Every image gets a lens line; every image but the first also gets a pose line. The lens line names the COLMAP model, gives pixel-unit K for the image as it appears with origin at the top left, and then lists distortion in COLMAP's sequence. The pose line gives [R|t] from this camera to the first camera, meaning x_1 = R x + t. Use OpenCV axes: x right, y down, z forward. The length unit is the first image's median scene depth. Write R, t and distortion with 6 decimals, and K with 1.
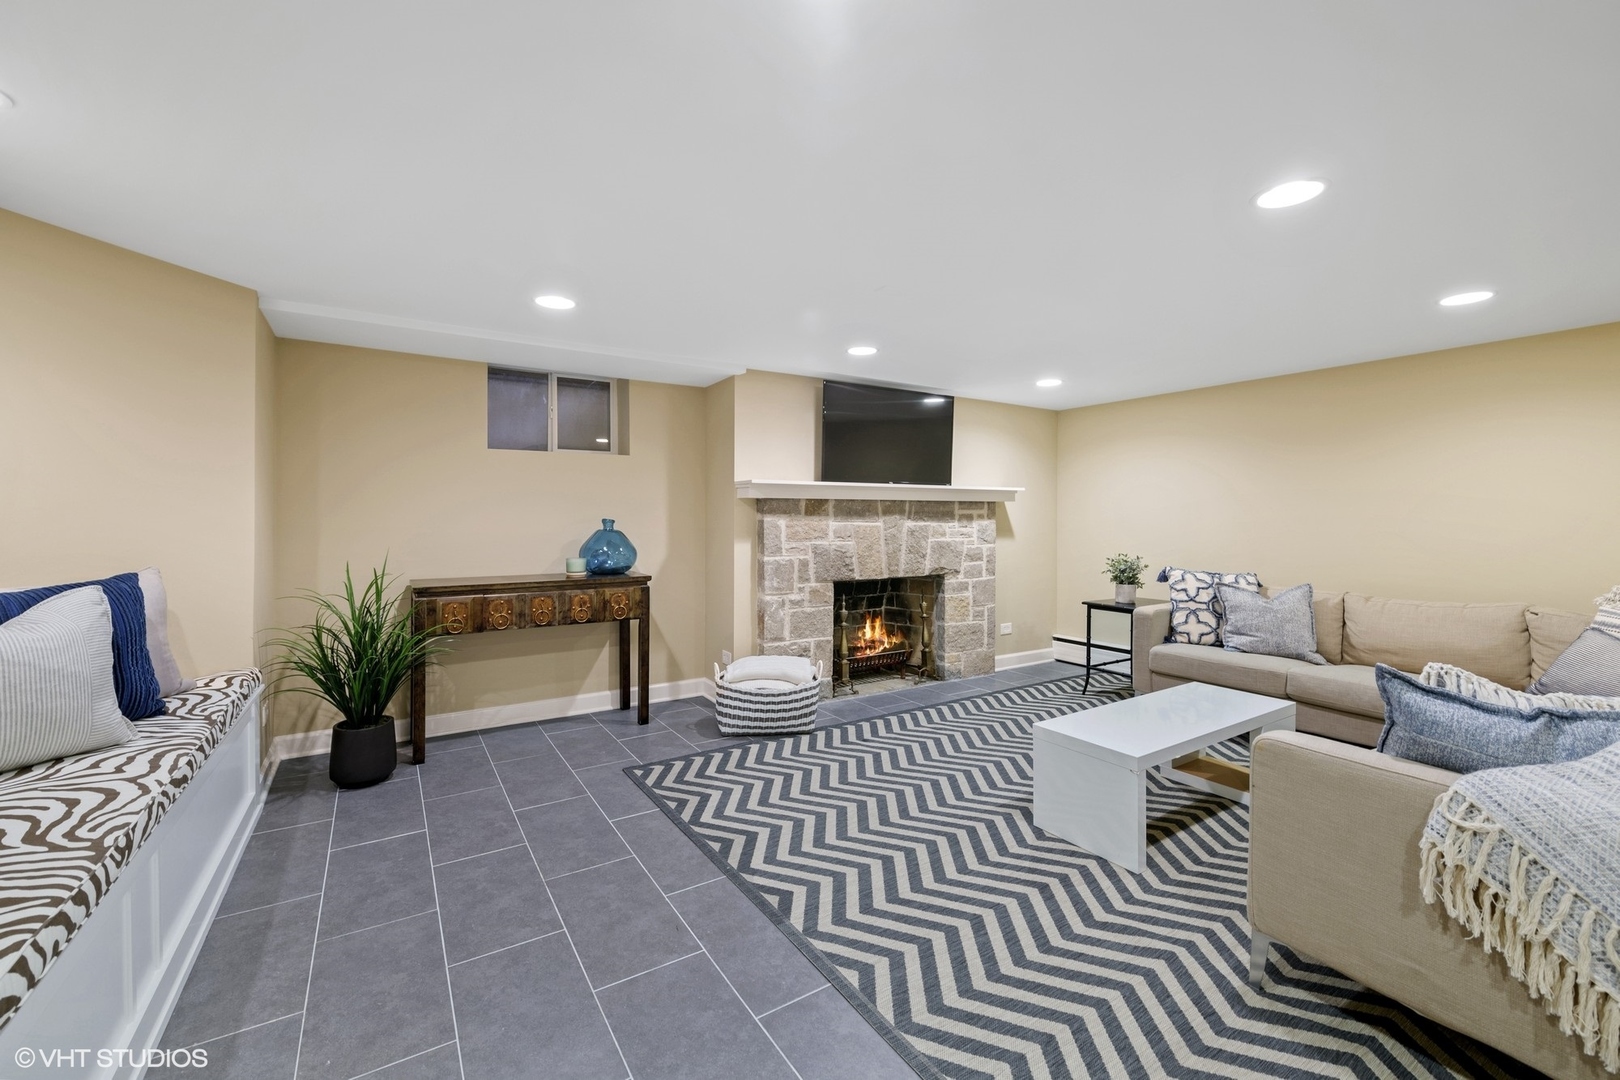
lens RADIAL K [[660.3, 0, 804.5], [0, 660.3, 523.6], [0, 0, 1]] dist [-0.000749, -0.001193]
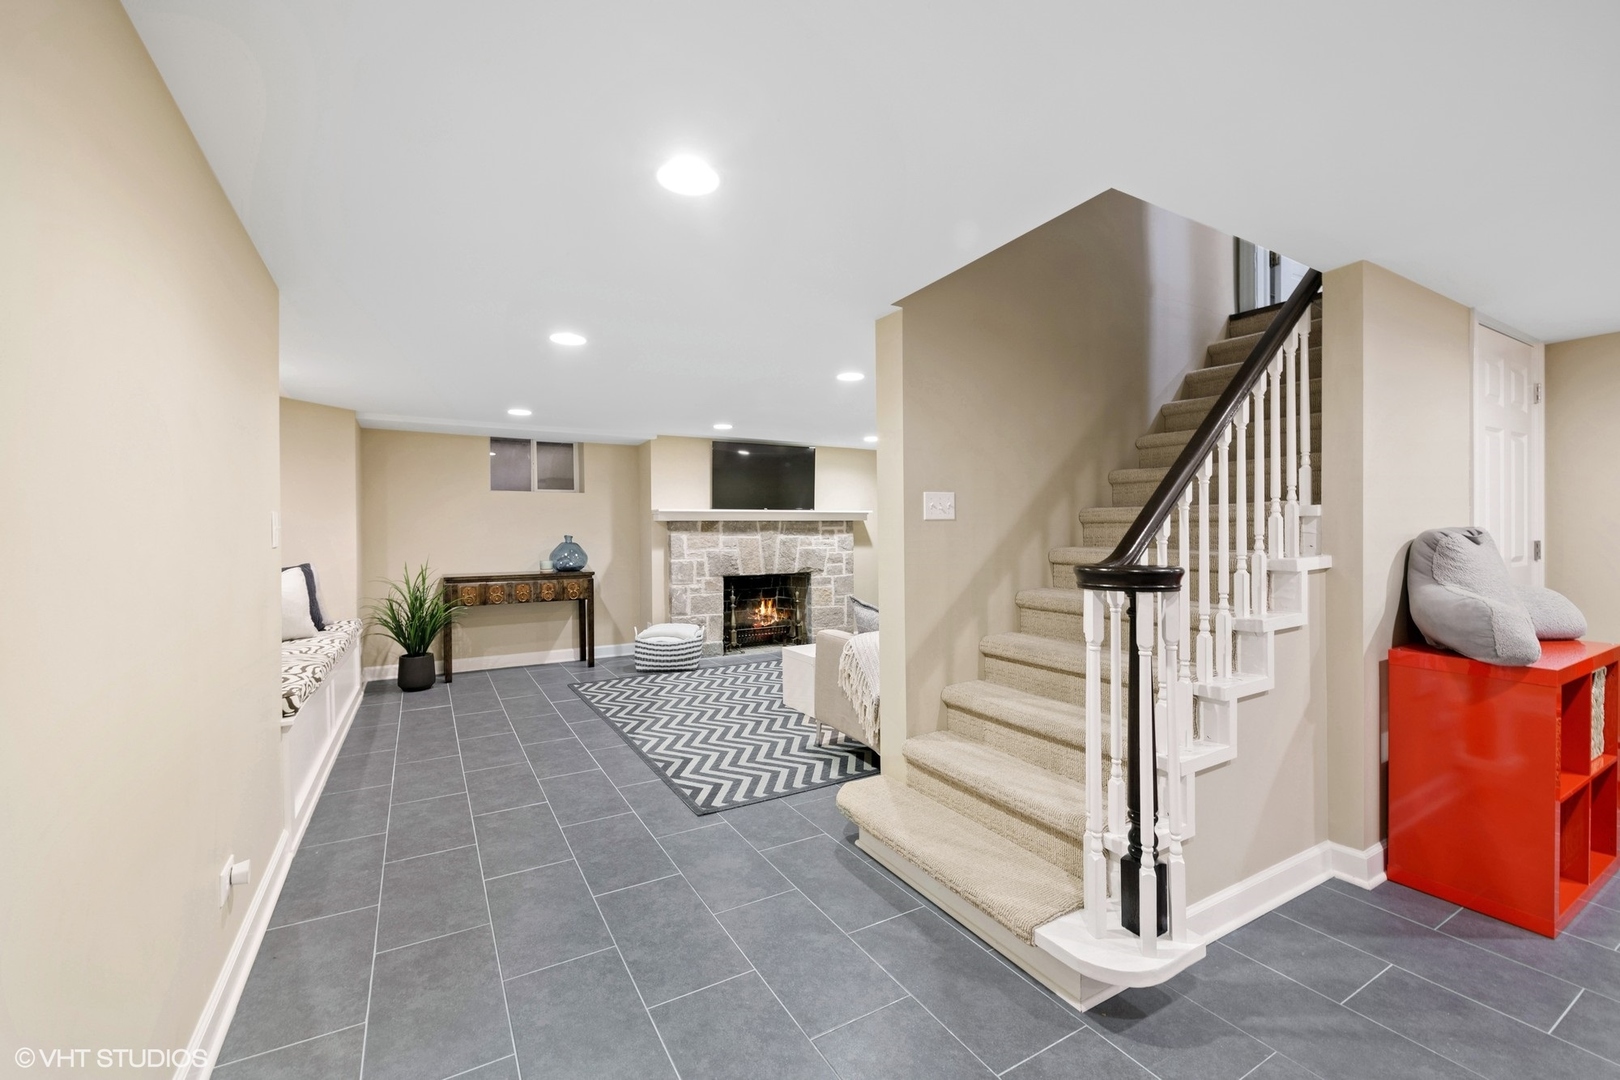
lens RADIAL K [[660.3, 0, 813.5], [0, 660.3, 546.6], [0, 0, 1]] dist [-0.000749, -0.001193]
pose [[0.999451, -0.007552, -0.032255, 0.311890], [0.007979, 0.999882, 0.013125, 0.003431], [0.032152, -0.013375, 0.999394, -0.501456]]
